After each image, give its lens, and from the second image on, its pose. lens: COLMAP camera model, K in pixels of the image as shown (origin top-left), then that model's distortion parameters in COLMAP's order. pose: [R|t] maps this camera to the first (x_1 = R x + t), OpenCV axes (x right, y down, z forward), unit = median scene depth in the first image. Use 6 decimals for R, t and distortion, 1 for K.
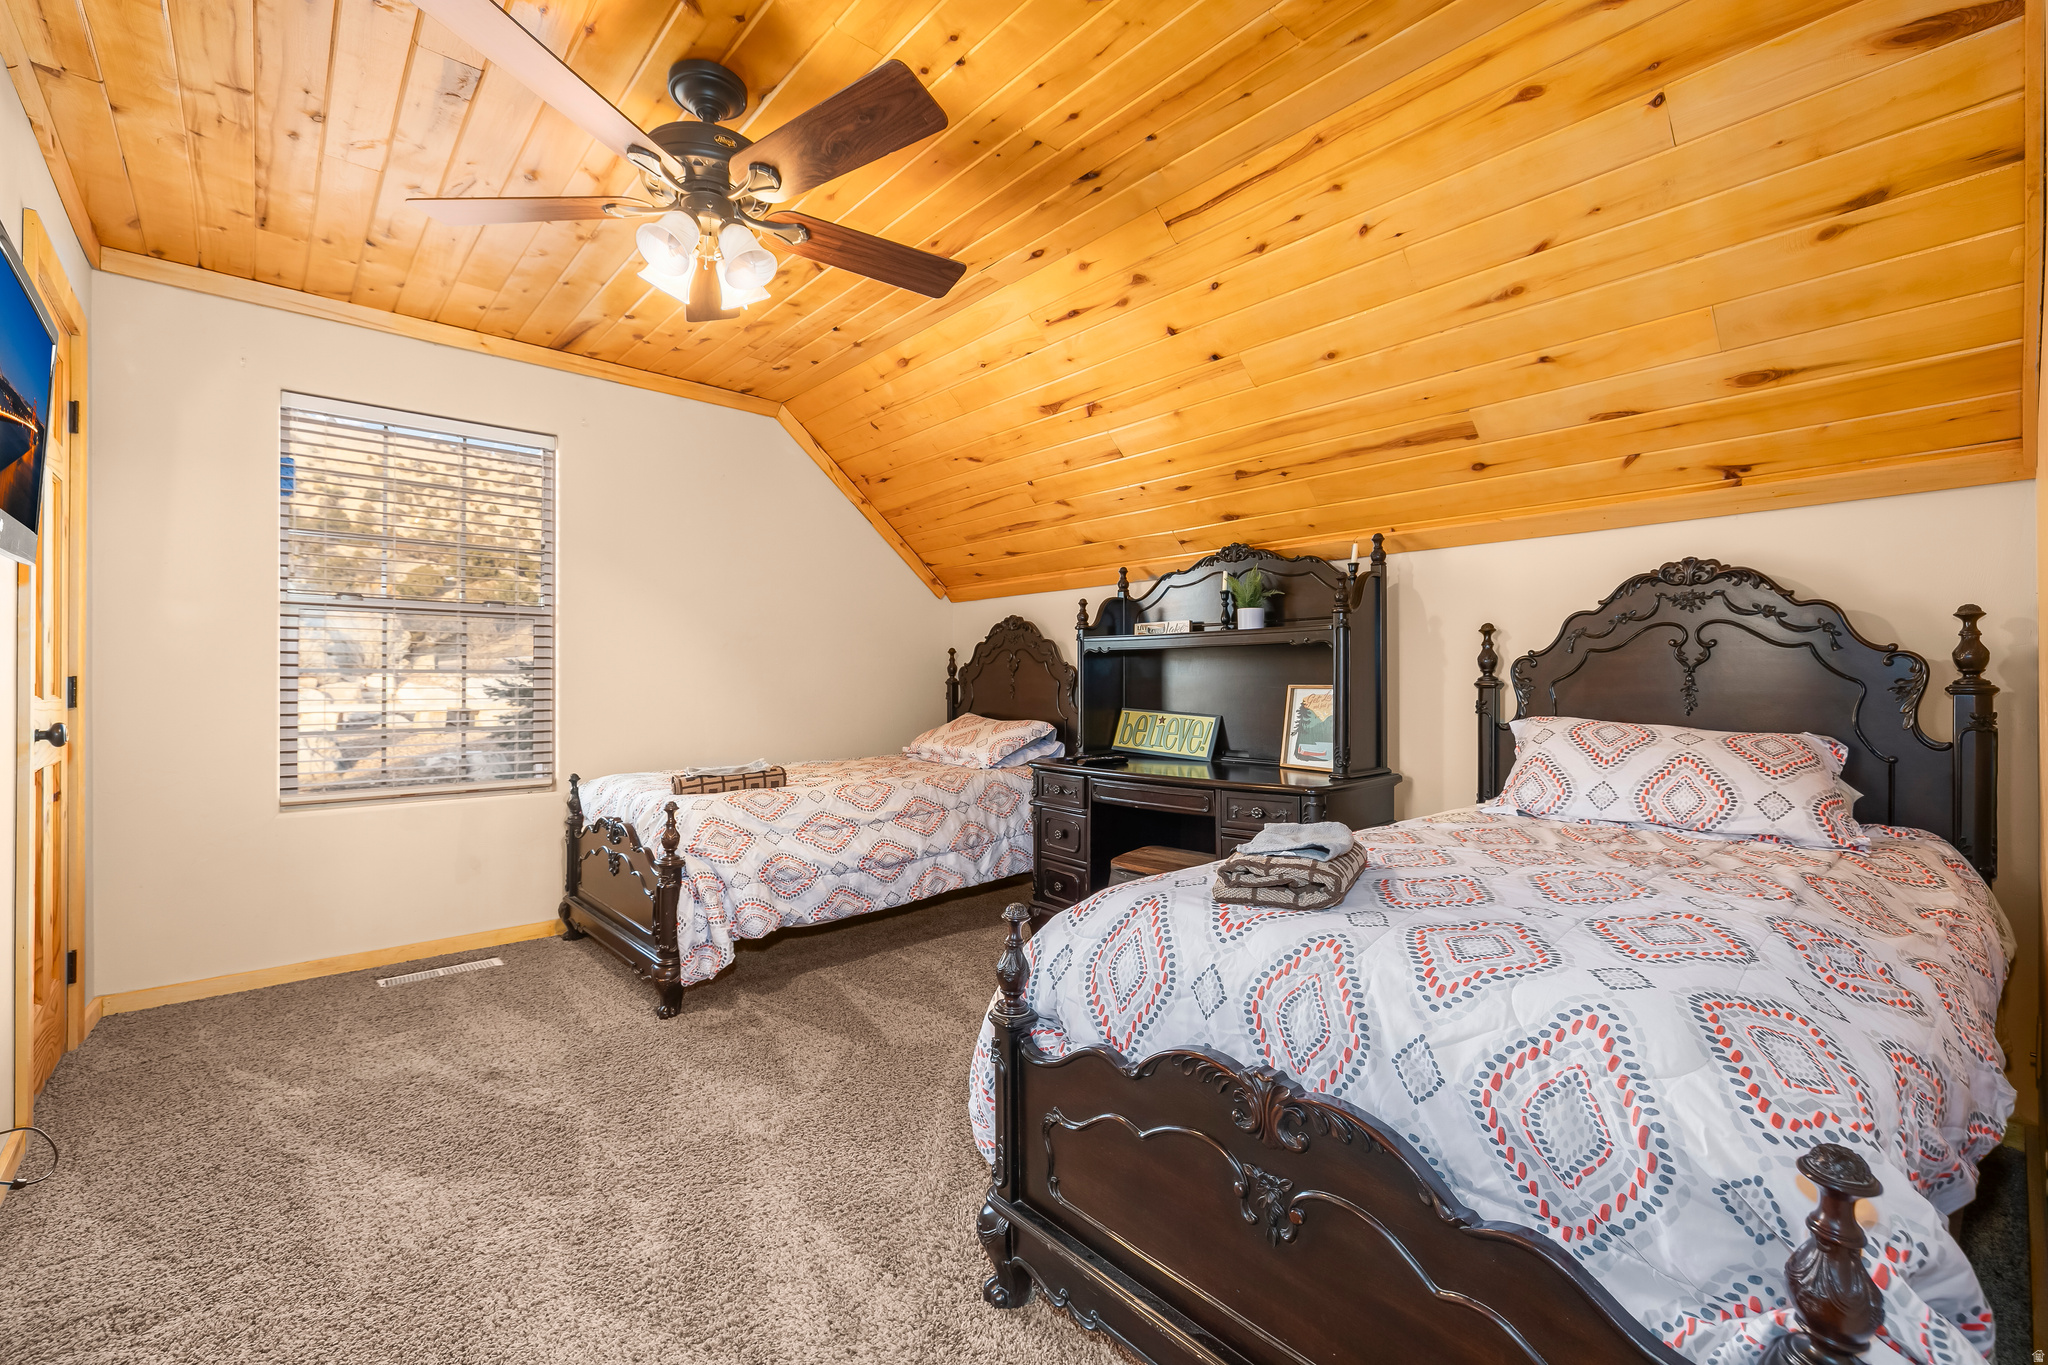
lens RADIAL K [[876.5, 0, 1007.9], [0, 876.5, 688.5], [0, 0, 1]] dist [-0.000095, -0.000147]
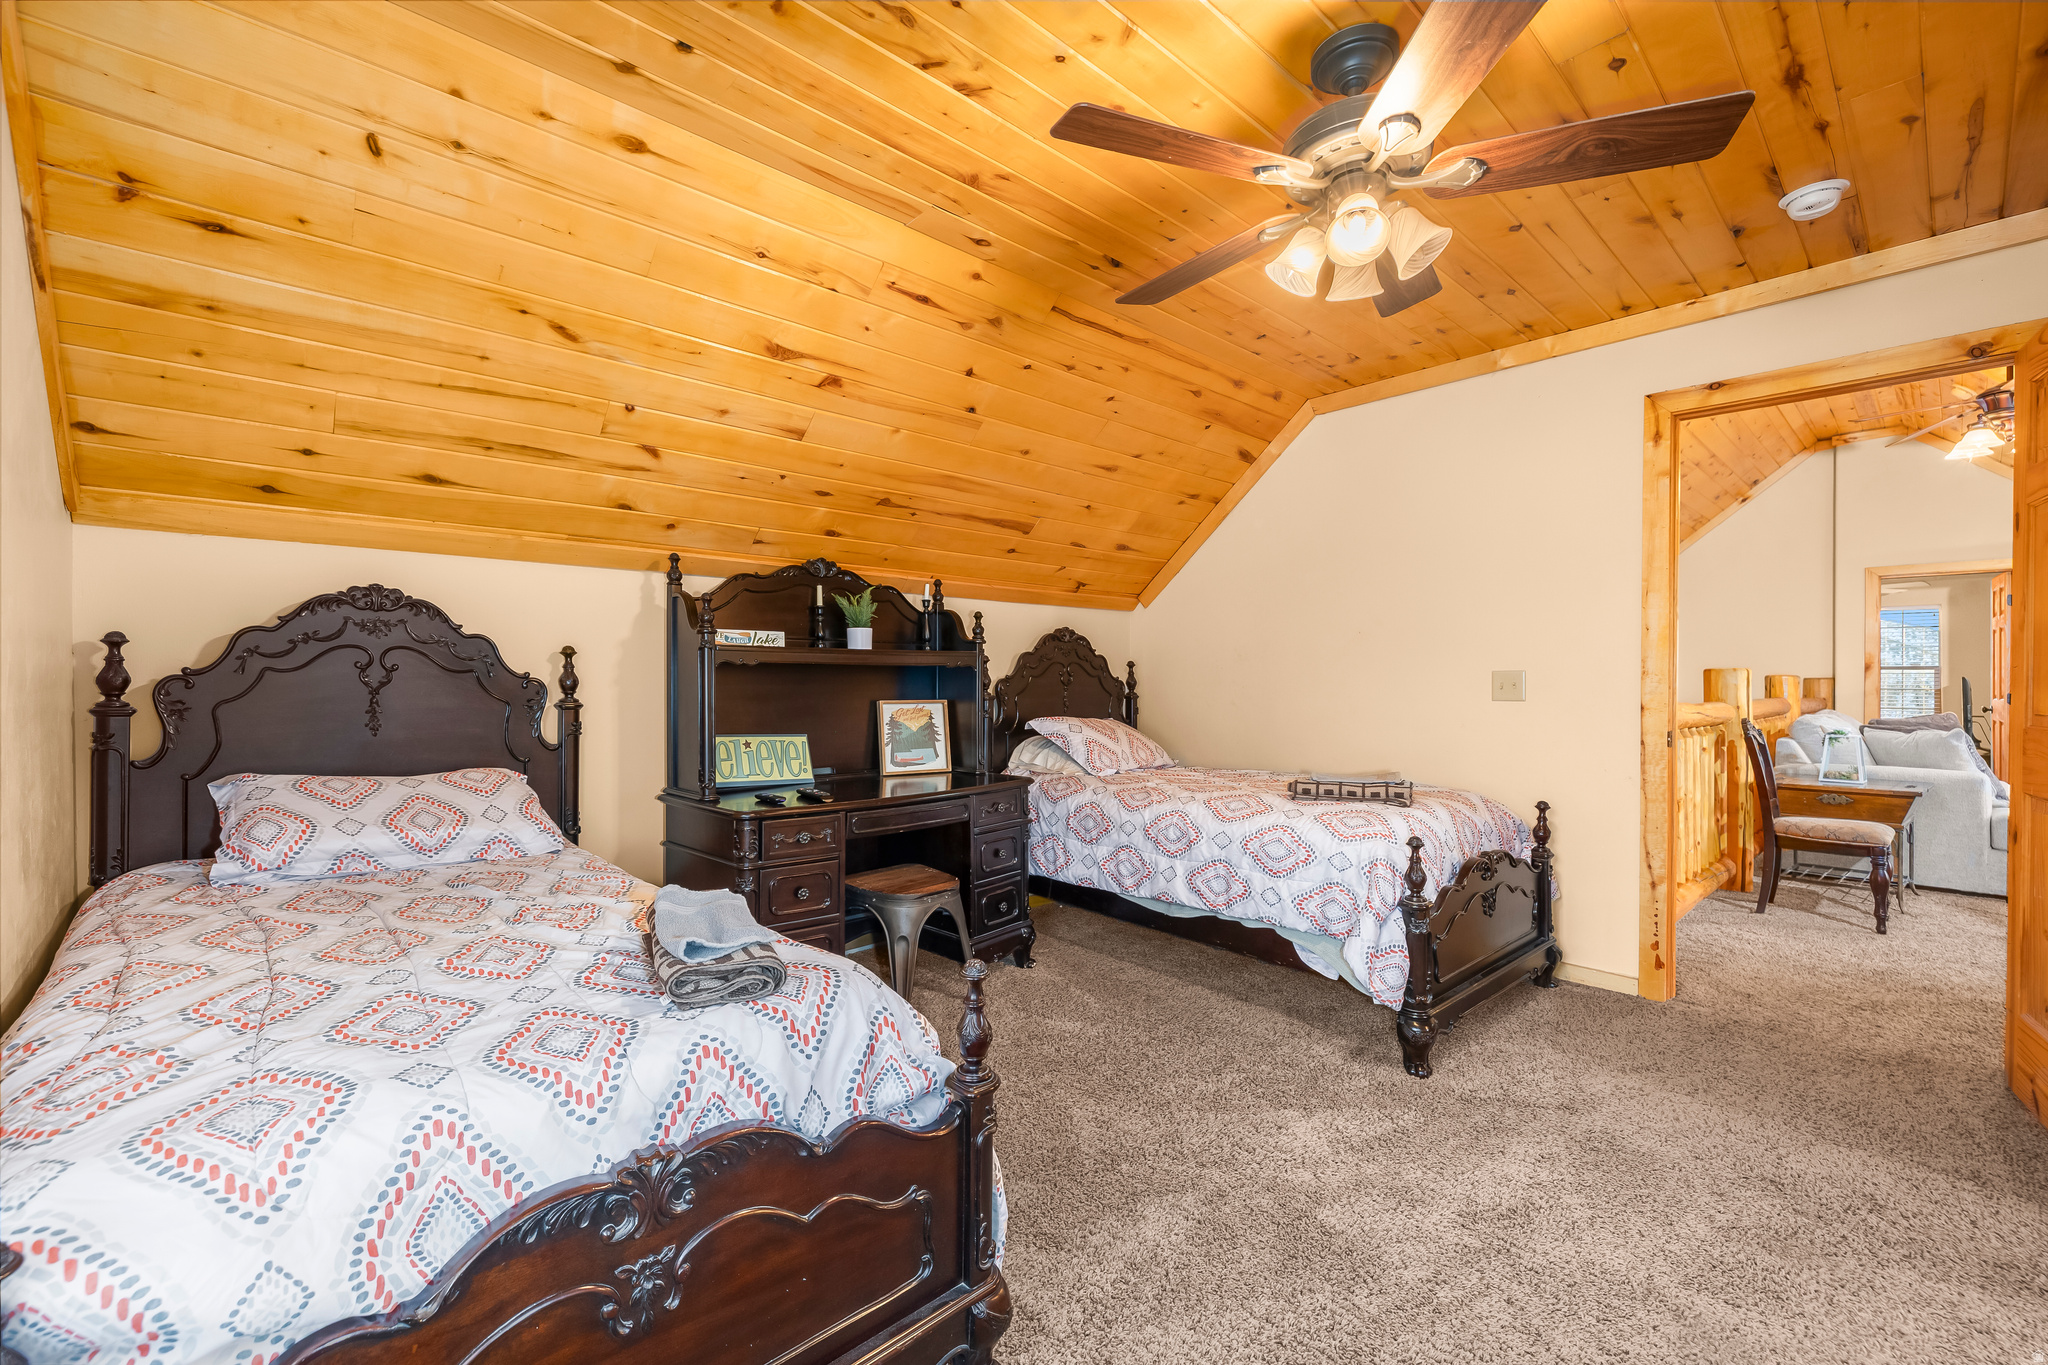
lens RADIAL K [[876.5, 0, 1007.9], [0, 876.5, 688.5], [0, 0, 1]] dist [-0.000095, -0.000147]
pose [[-0.038301, 0.007142, 0.999241, -0.699052], [0.021951, 0.999739, -0.006304, -0.008009], [-0.999025, 0.021693, -0.038447, 0.786524]]
